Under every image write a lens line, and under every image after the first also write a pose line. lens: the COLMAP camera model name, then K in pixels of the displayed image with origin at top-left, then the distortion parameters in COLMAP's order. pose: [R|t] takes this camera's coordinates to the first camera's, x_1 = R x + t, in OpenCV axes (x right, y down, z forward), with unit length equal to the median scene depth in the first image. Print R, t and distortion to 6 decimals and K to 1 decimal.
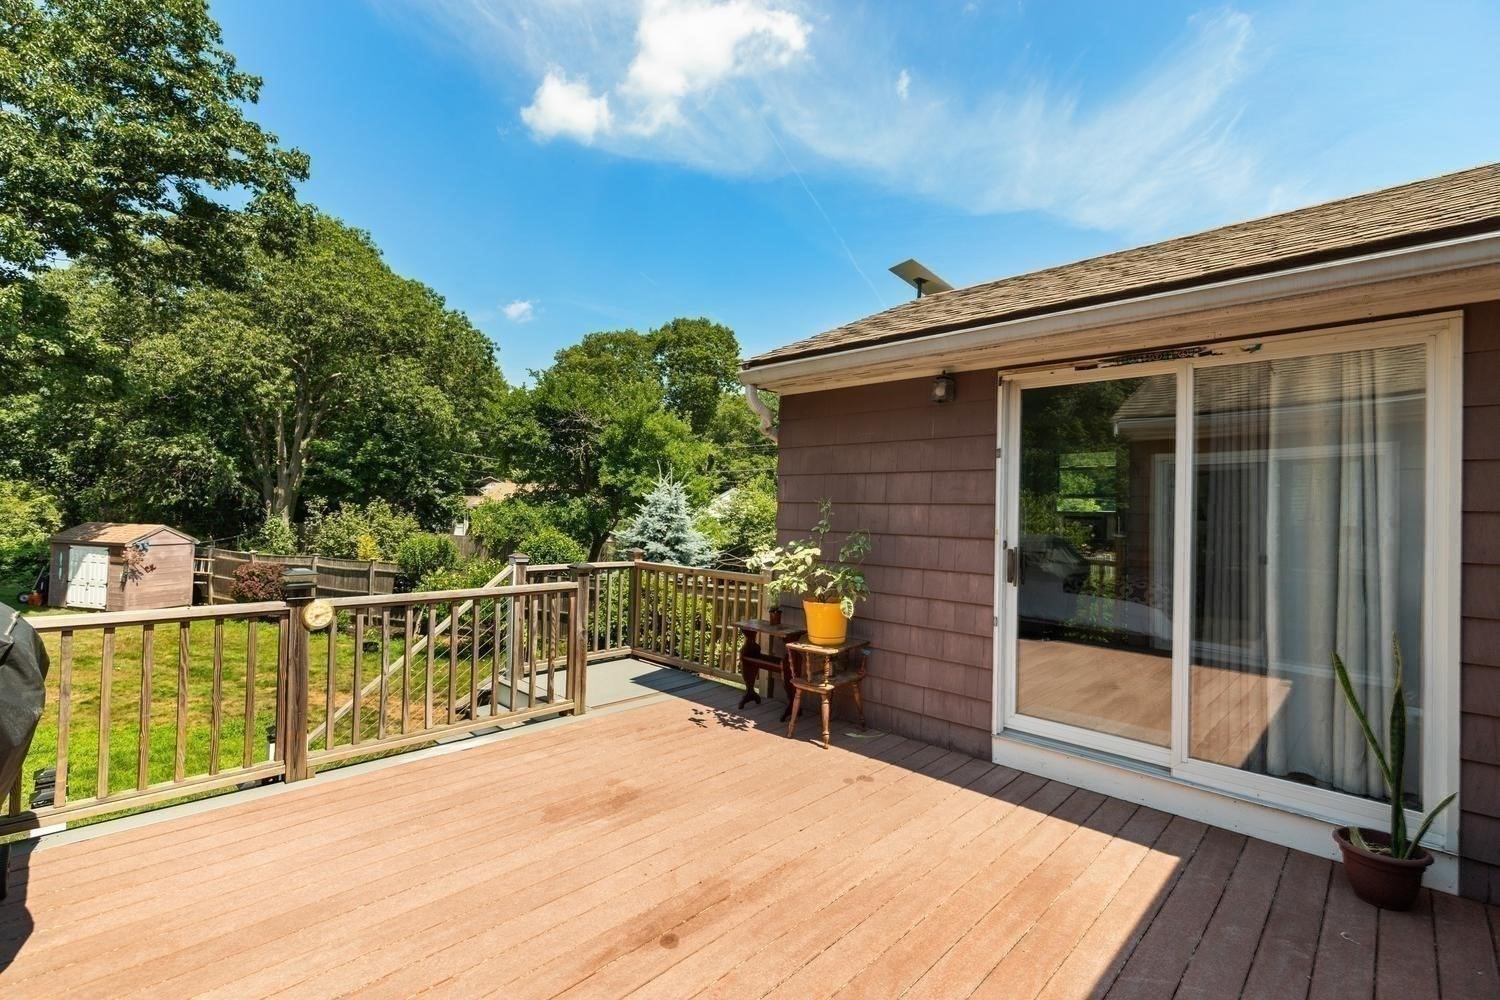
lens RADIAL K [[675.8, 0, 750.0], [0, 675.8, 500.0], [0, 0, 1]] dist [-0.000642, -0.000493]
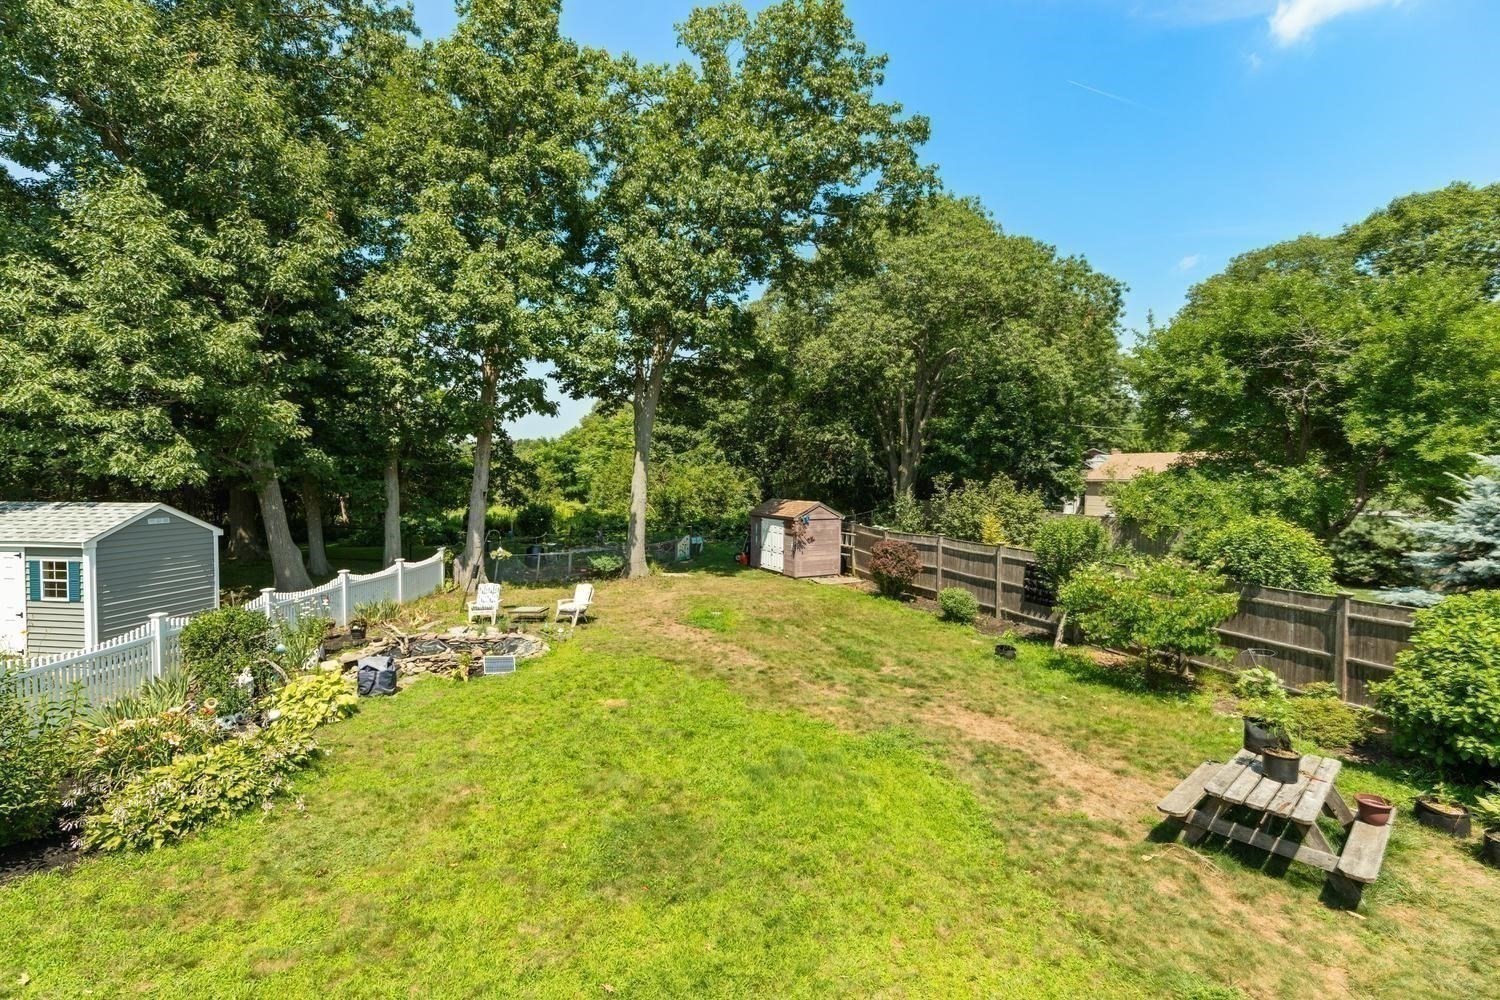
lens RADIAL K [[675.8, 0, 750.0], [0, 675.8, 500.0], [0, 0, 1]] dist [-0.000642, -0.000493]
pose [[0.679188, 0.007621, -0.733924, -0.114558], [0.018678, 0.999443, 0.027664, 0.001137], [0.733726, -0.032497, 0.678668, 0.142979]]
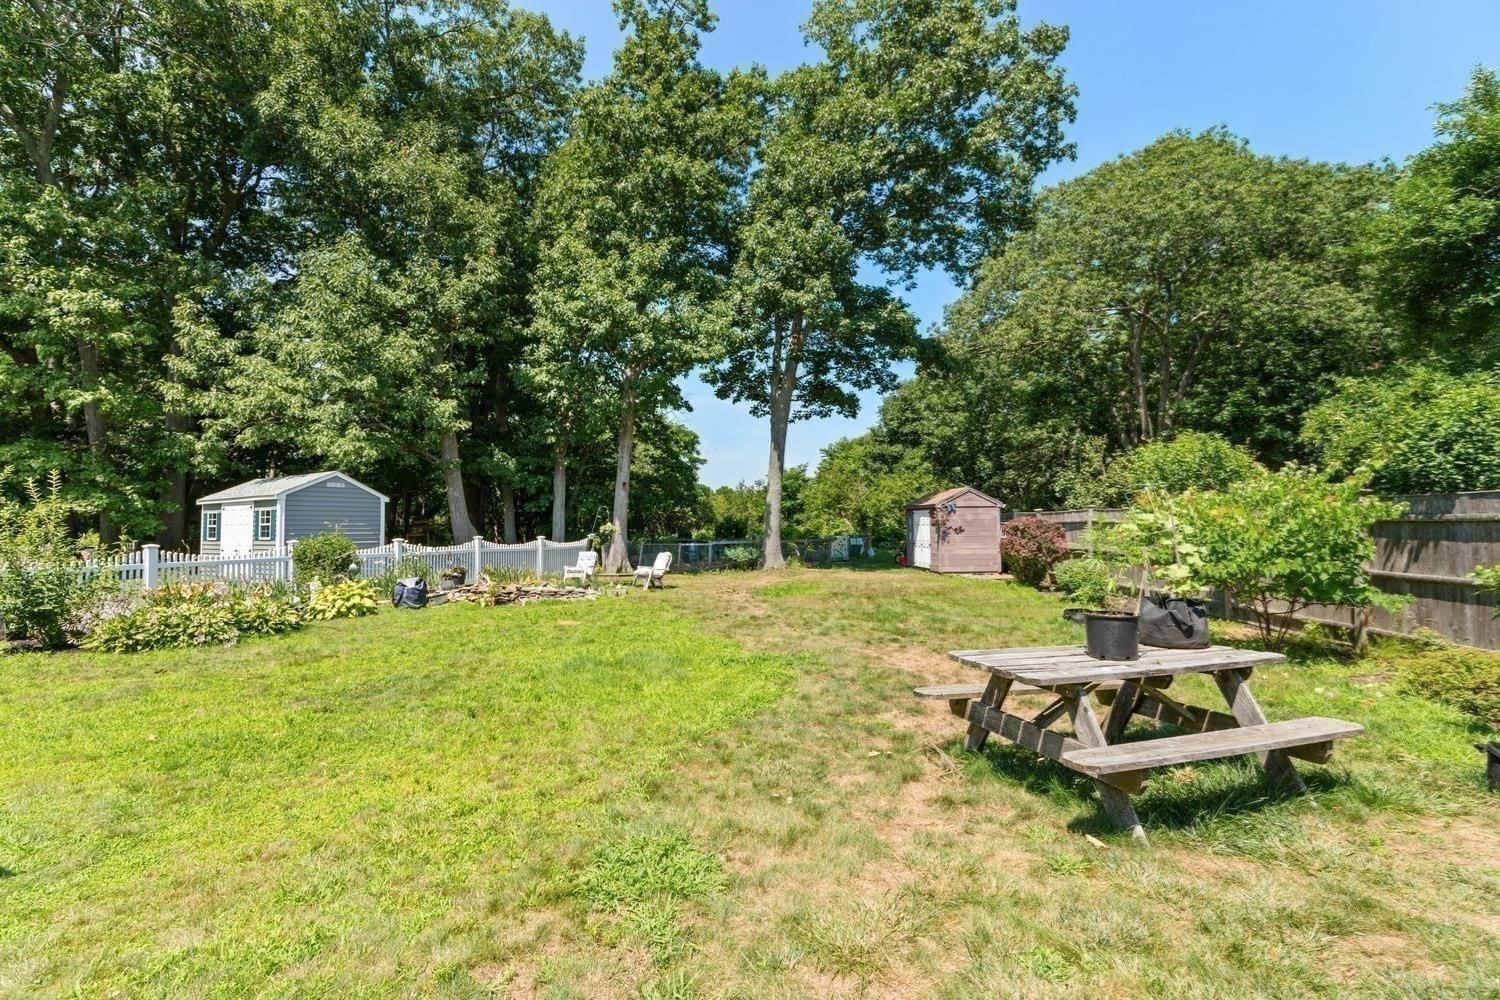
lens RADIAL K [[681.0, 0, 750.0], [0, 681.0, 500.0], [0, 0, 1]] dist [-0.001694, -0.000011]
pose [[0.308268, -0.069696, -0.948743, -0.030483], [0.029344, 0.997535, -0.063746, 0.099607], [0.950847, -0.008189, 0.309553, 0.357213]]
